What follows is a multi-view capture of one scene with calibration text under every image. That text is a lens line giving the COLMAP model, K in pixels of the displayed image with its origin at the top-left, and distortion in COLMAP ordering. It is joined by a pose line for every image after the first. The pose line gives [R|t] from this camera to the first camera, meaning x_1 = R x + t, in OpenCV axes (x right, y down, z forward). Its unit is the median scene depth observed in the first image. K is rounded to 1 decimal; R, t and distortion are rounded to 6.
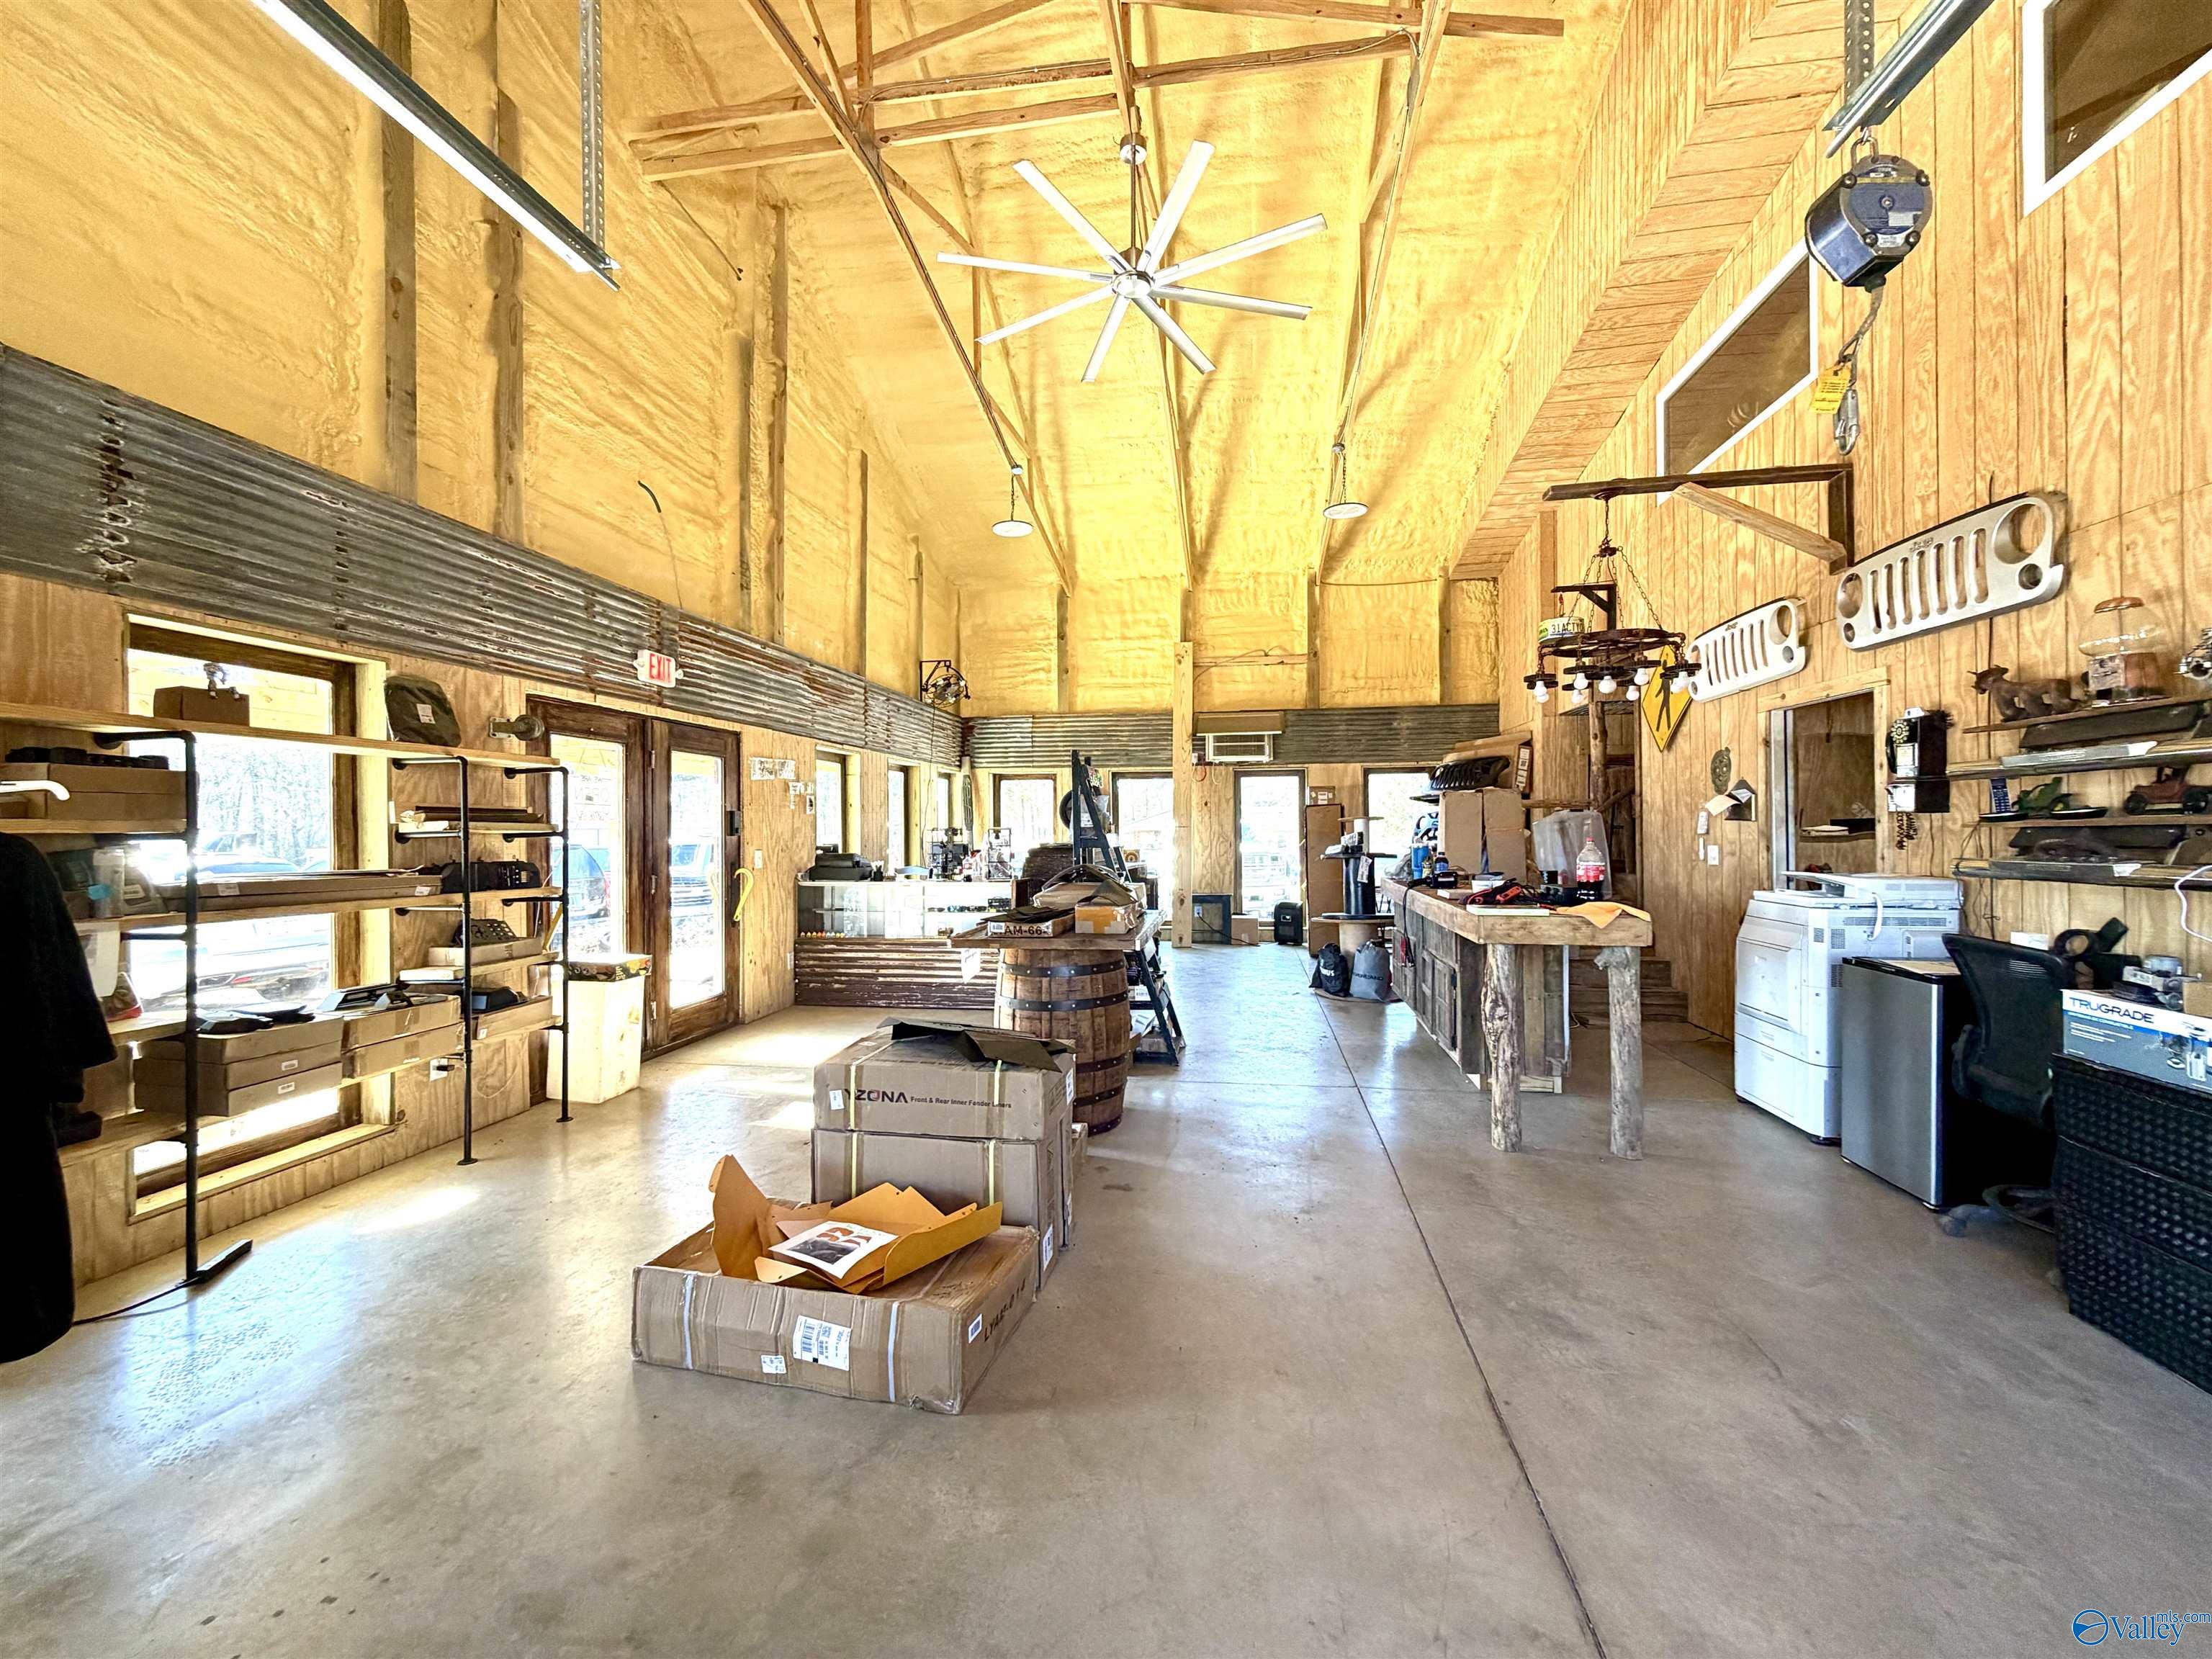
lens RADIAL K [[865.5, 0, 1106.0], [0, 865.5, 829.5], [0, 0, 1]] dist [-0.000584, -0.000439]
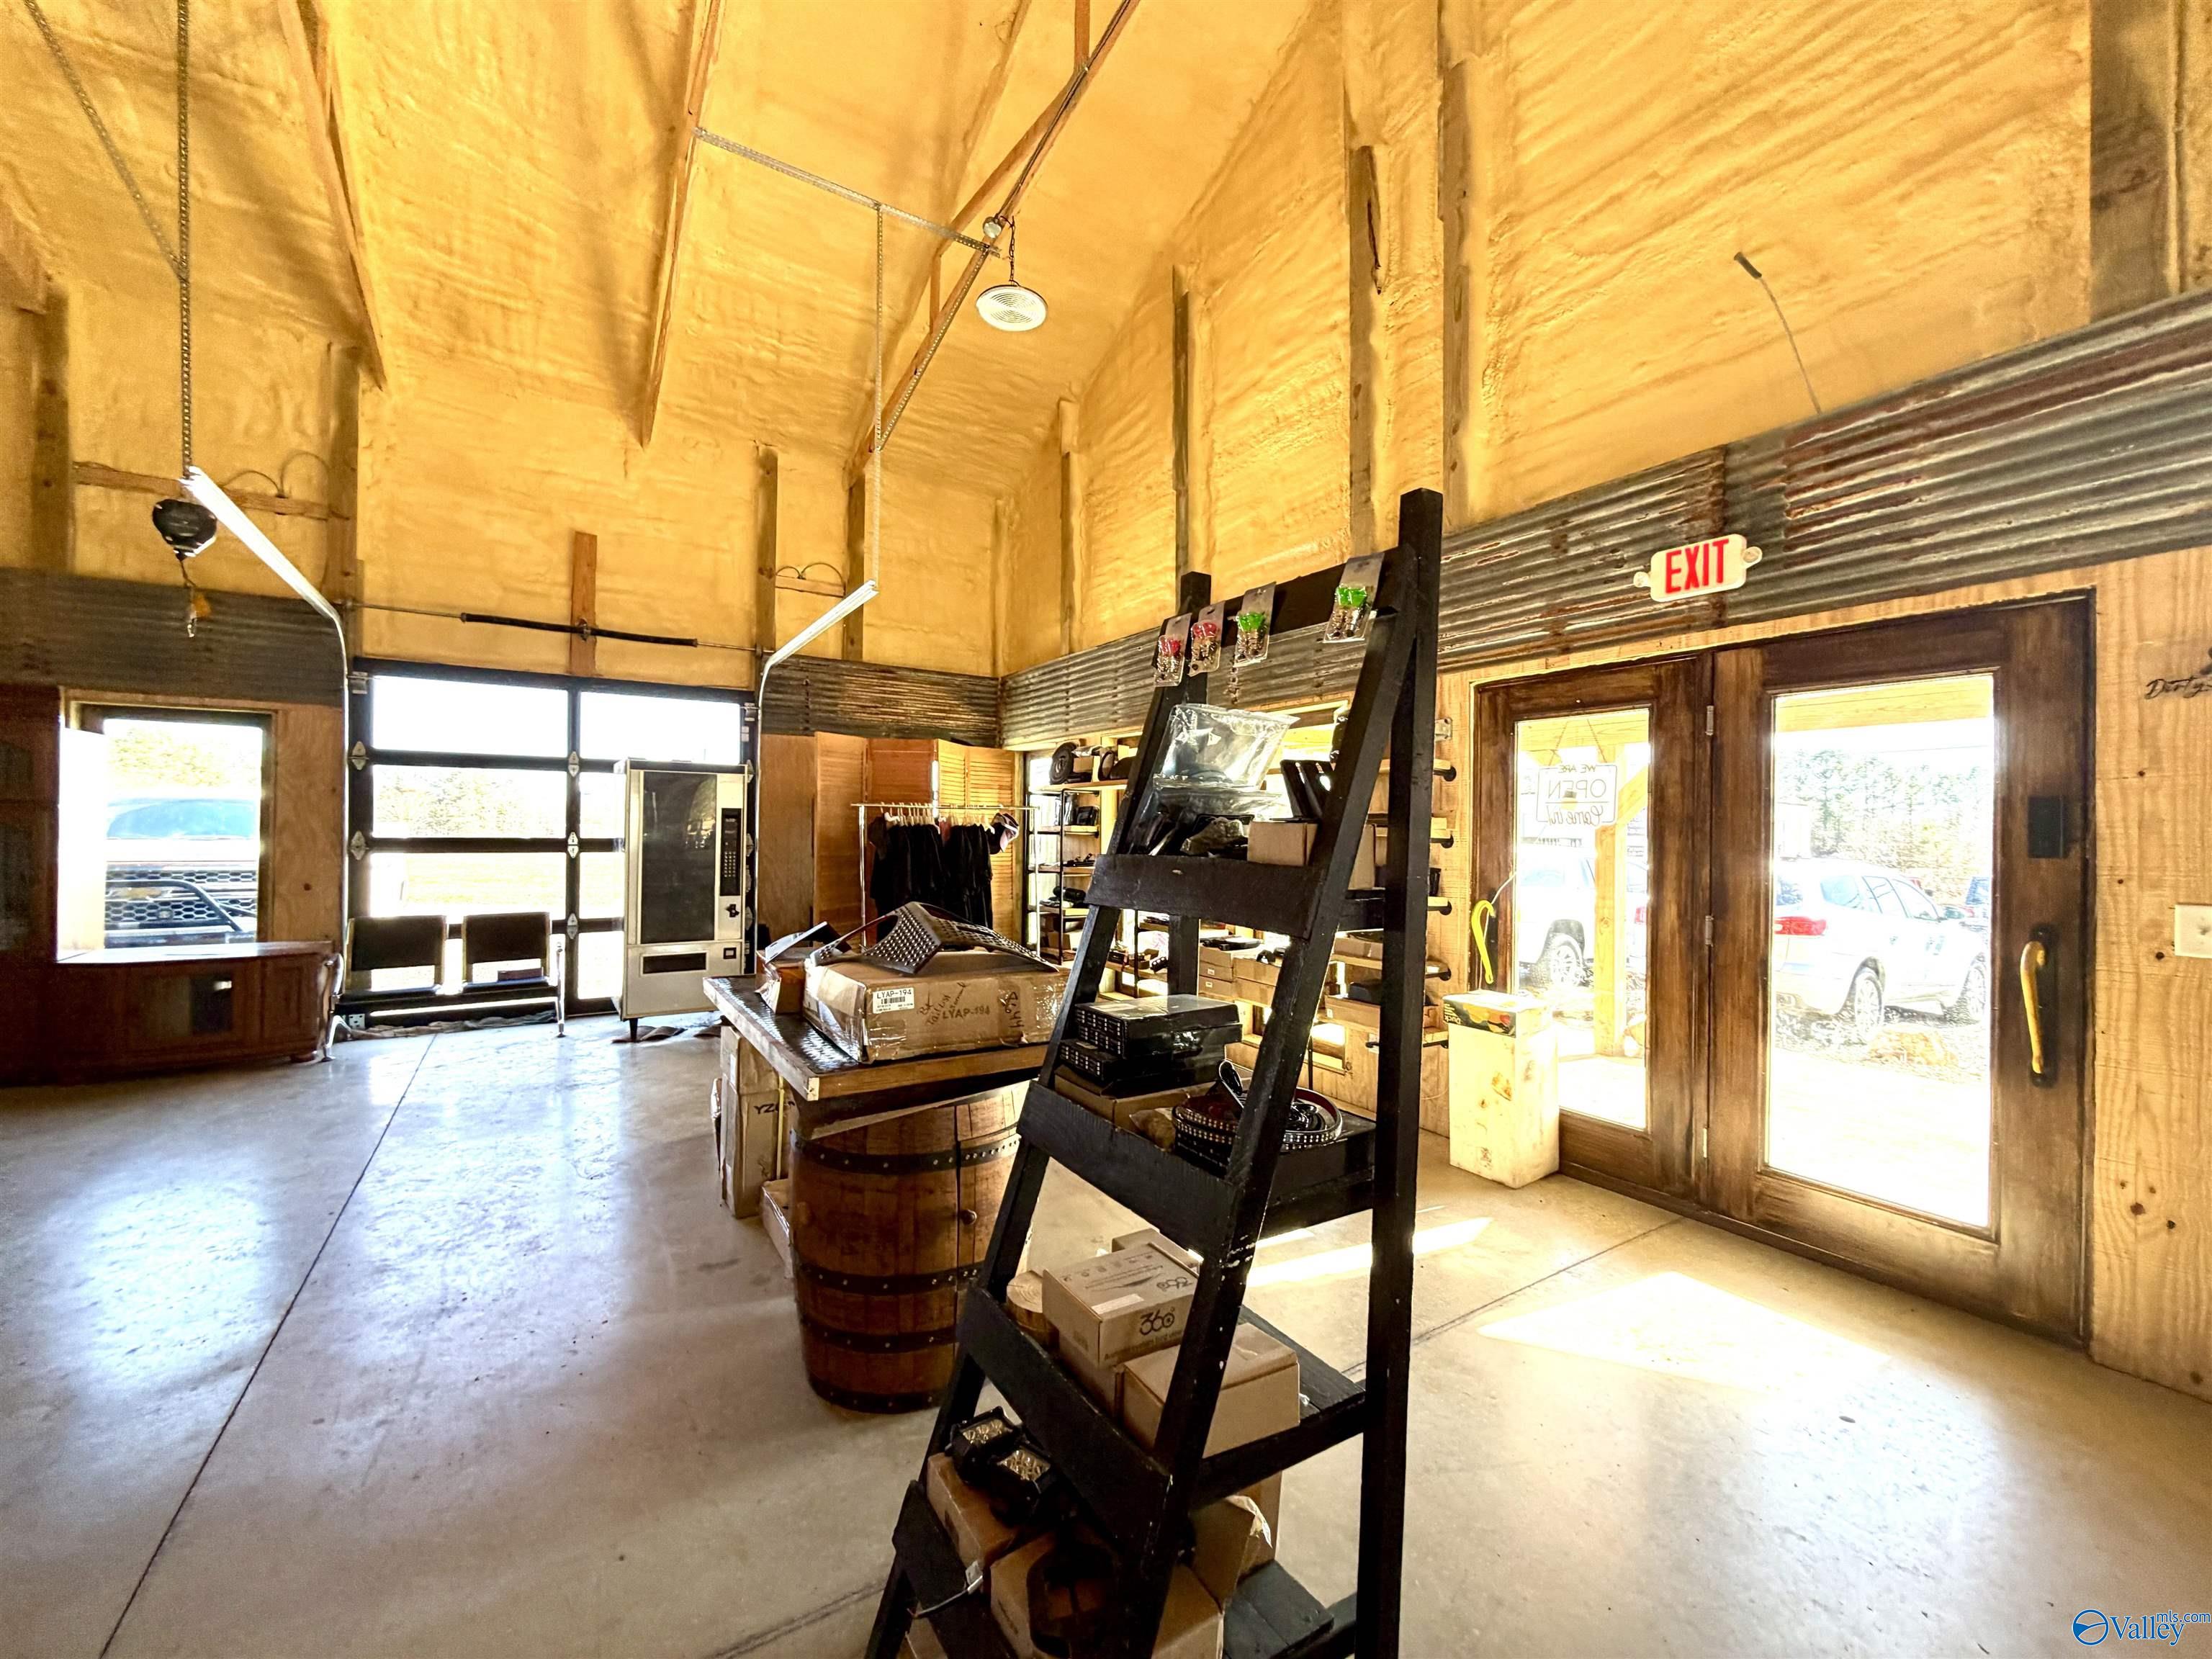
lens RADIAL K [[865.5, 0, 1106.0], [0, 865.5, 829.5], [0, 0, 1]] dist [-0.000584, -0.000439]
pose [[-0.745736, -0.004210, -0.666229, 0.184924], [-0.008136, 0.999963, 0.002788, -0.004366], [0.666192, 0.007500, -0.745742, 1.190254]]
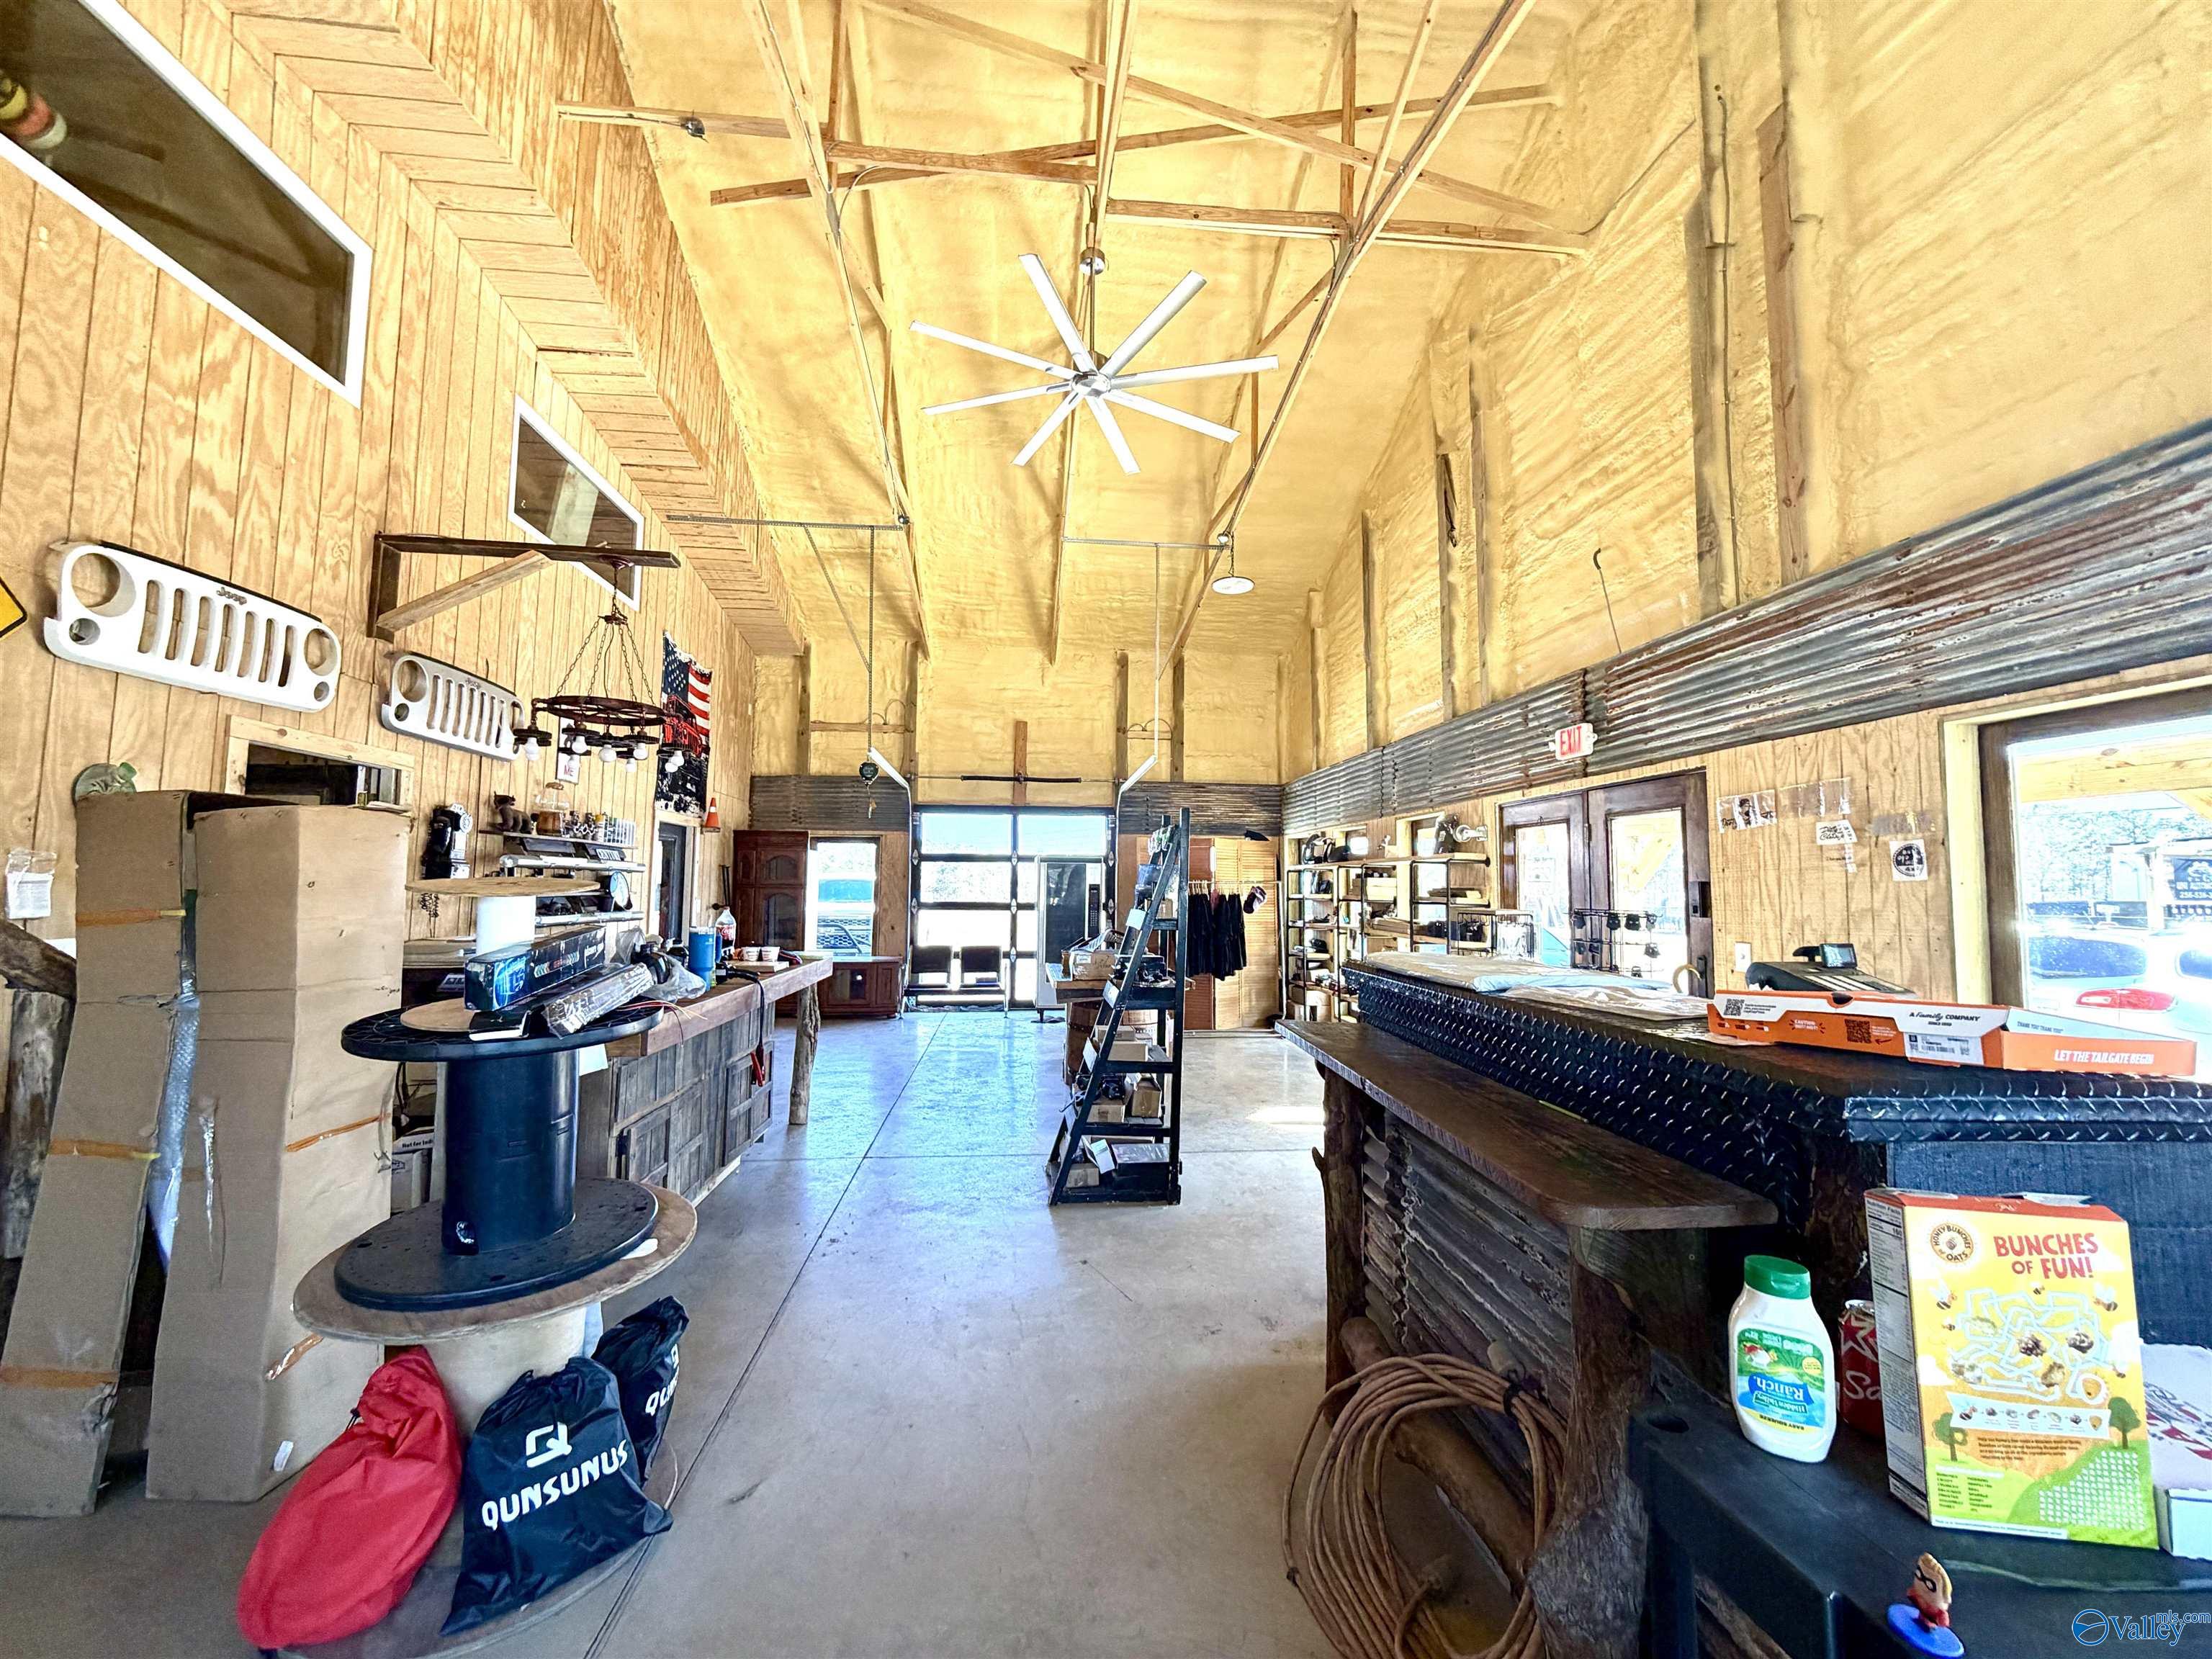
lens RADIAL K [[865.5, 0, 1106.0], [0, 865.5, 829.5], [0, 0, 1]] dist [-0.000584, -0.000439]
pose [[-0.966233, -0.021574, -0.256767, 0.252767], [-0.004191, 0.997673, -0.068057, -0.016363], [0.257637, -0.064683, -0.964074, 1.833058]]
